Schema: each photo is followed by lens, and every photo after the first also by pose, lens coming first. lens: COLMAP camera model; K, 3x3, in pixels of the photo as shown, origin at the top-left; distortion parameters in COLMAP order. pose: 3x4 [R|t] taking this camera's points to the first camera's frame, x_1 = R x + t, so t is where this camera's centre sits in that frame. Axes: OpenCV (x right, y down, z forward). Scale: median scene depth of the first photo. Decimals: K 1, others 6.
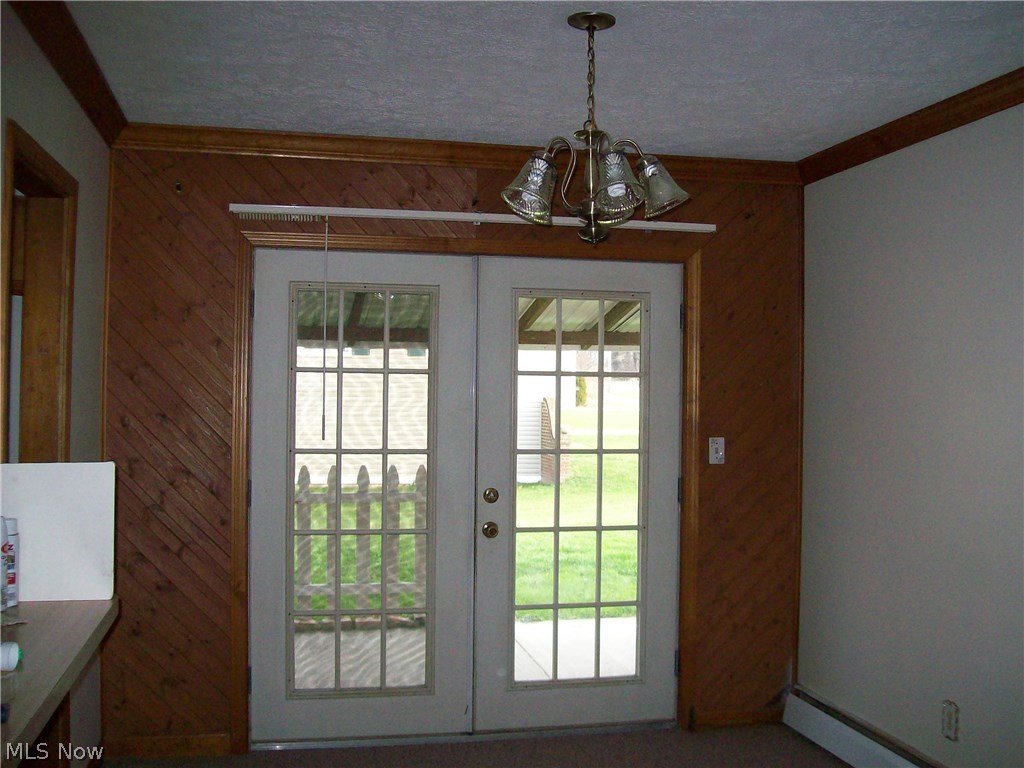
lens RADIAL K [[1075.0, 0, 511.5], [0, 1075.0, 350.8], [0, 0, 1]] dist [-0.146670, 0.010043]
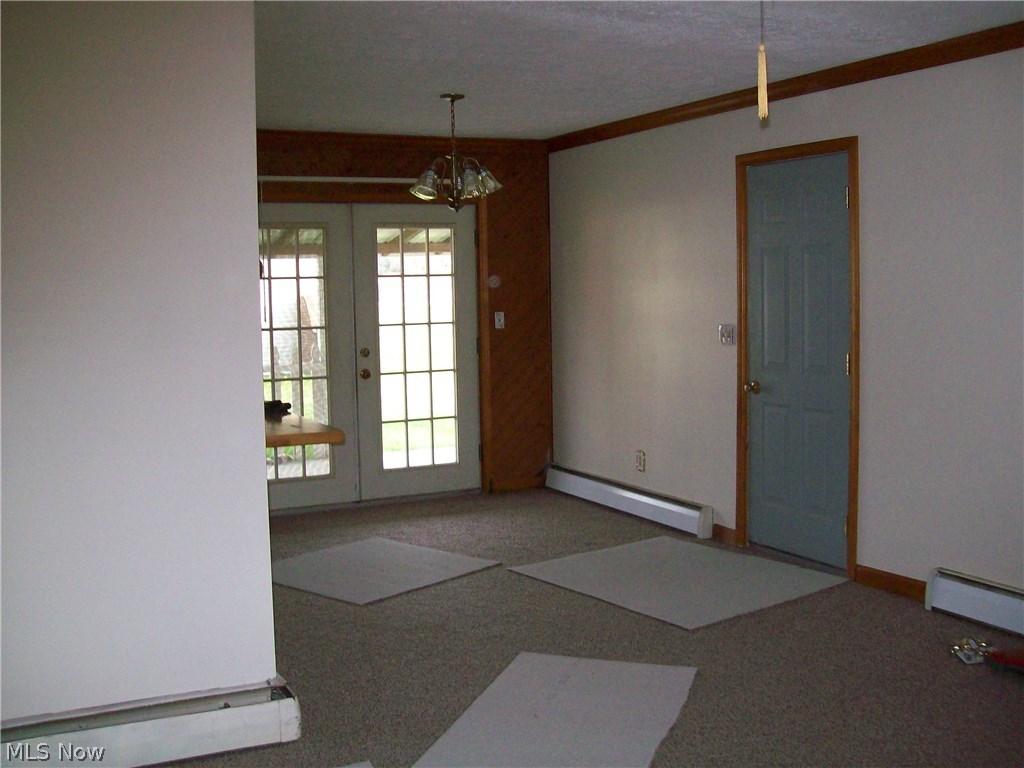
lens RADIAL K [[1068.6, 0, 512.0], [0, 1068.6, 384.0], [0, 0, 1]] dist [-0.266497, 0.000580]
pose [[0.968270, -0.054693, 0.243850, -0.192542], [0.024587, 0.991873, 0.124837, -0.012196], [-0.248696, -0.114881, 0.961745, -0.580212]]
